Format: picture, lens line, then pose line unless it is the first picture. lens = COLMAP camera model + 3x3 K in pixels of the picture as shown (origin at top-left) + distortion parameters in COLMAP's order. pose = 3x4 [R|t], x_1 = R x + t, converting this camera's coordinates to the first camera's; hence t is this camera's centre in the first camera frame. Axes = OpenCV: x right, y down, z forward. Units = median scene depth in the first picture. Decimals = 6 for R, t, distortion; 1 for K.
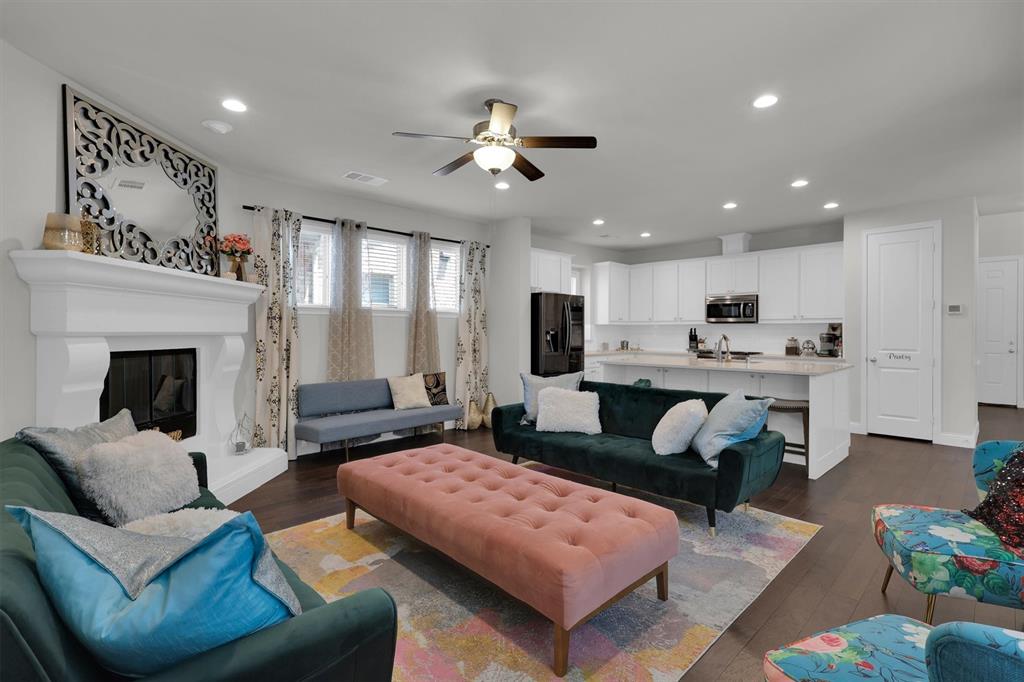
lens RADIAL K [[468.7, 0, 512.0], [0, 468.7, 337.4], [0, 0, 1]] dist [0.001066, 0.000338]
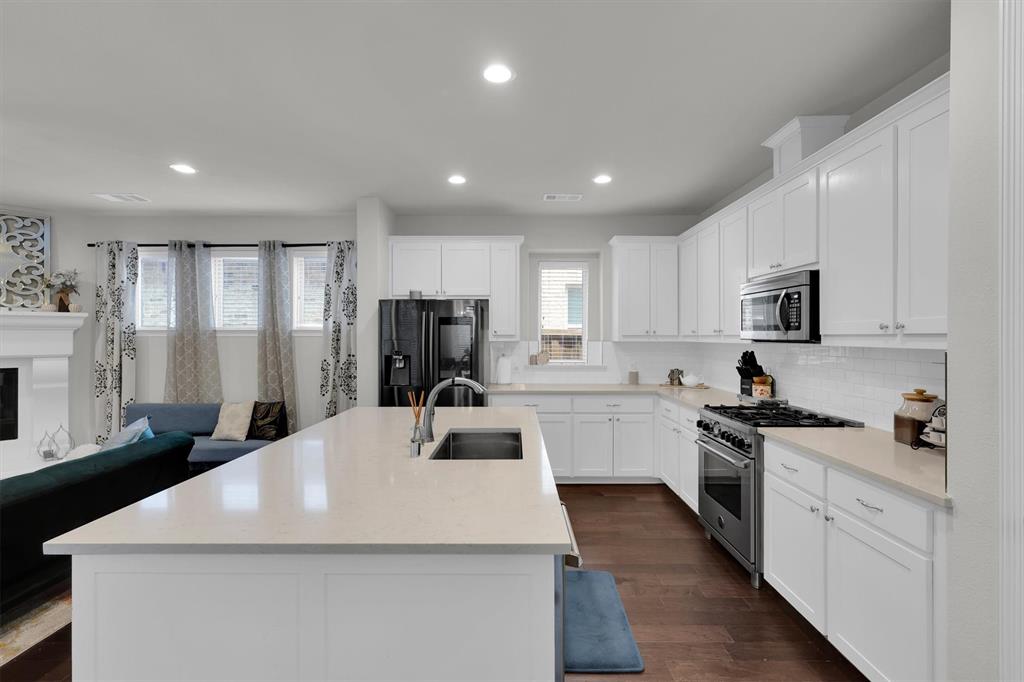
lens RADIAL K [[445.1, 0, 512.0], [0, 445.1, 343.8], [0, 0, 1]] dist [0.000647, -0.000008]
pose [[0.721801, -0.009854, -0.692030, 0.779574], [-0.007984, 0.999714, -0.022563, -0.018064], [0.692055, 0.021812, 0.721516, 0.793330]]
